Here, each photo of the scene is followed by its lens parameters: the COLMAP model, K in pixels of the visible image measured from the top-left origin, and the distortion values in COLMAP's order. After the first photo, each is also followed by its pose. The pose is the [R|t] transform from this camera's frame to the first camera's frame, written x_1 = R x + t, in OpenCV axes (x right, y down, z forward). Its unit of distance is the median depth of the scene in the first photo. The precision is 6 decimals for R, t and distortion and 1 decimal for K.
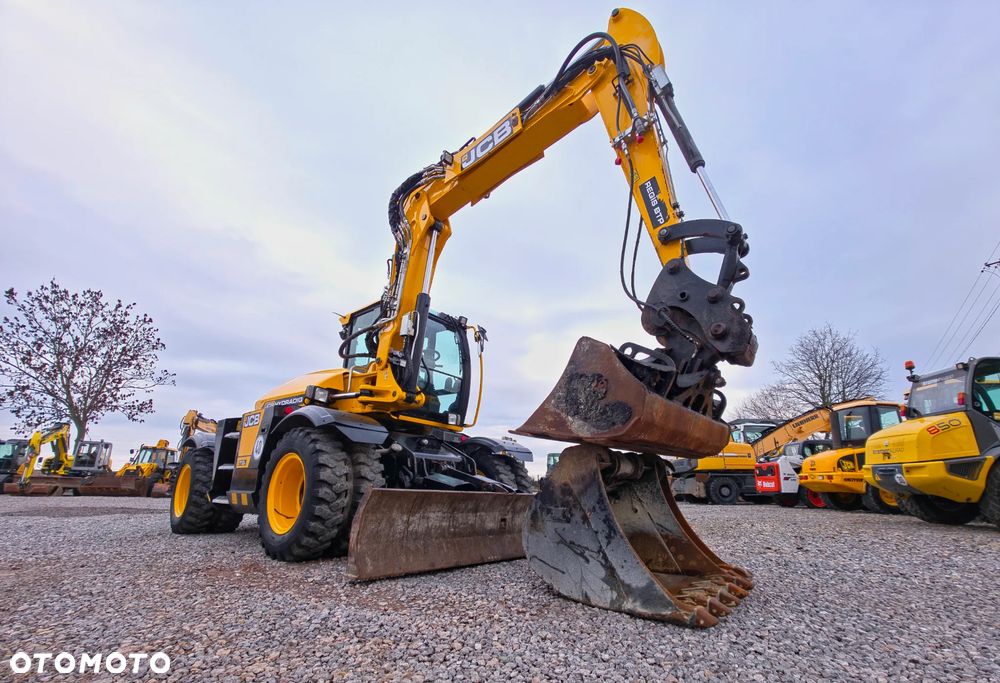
lens RADIAL K [[420.2, 0, 531.3], [0, 420.2, 402.4], [0, 0, 1]] dist [0.004191, -0.000147]
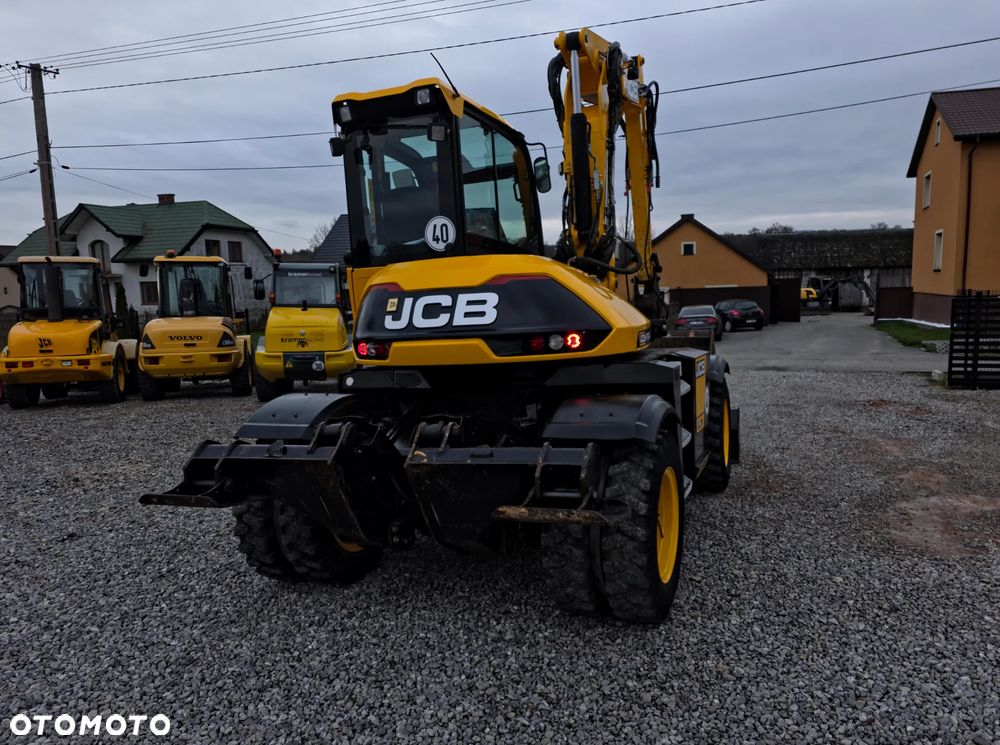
lens RADIAL K [[726.3, 0, 528.2], [0, 726.3, 378.8], [0, 0, 1]] dist [0.090987, -0.106333]
pose [[-0.296495, -0.095185, 0.950279, -2.233346], [-0.166123, 0.984992, 0.046830, 0.062317], [-0.940475, -0.143978, -0.307858, 2.073492]]
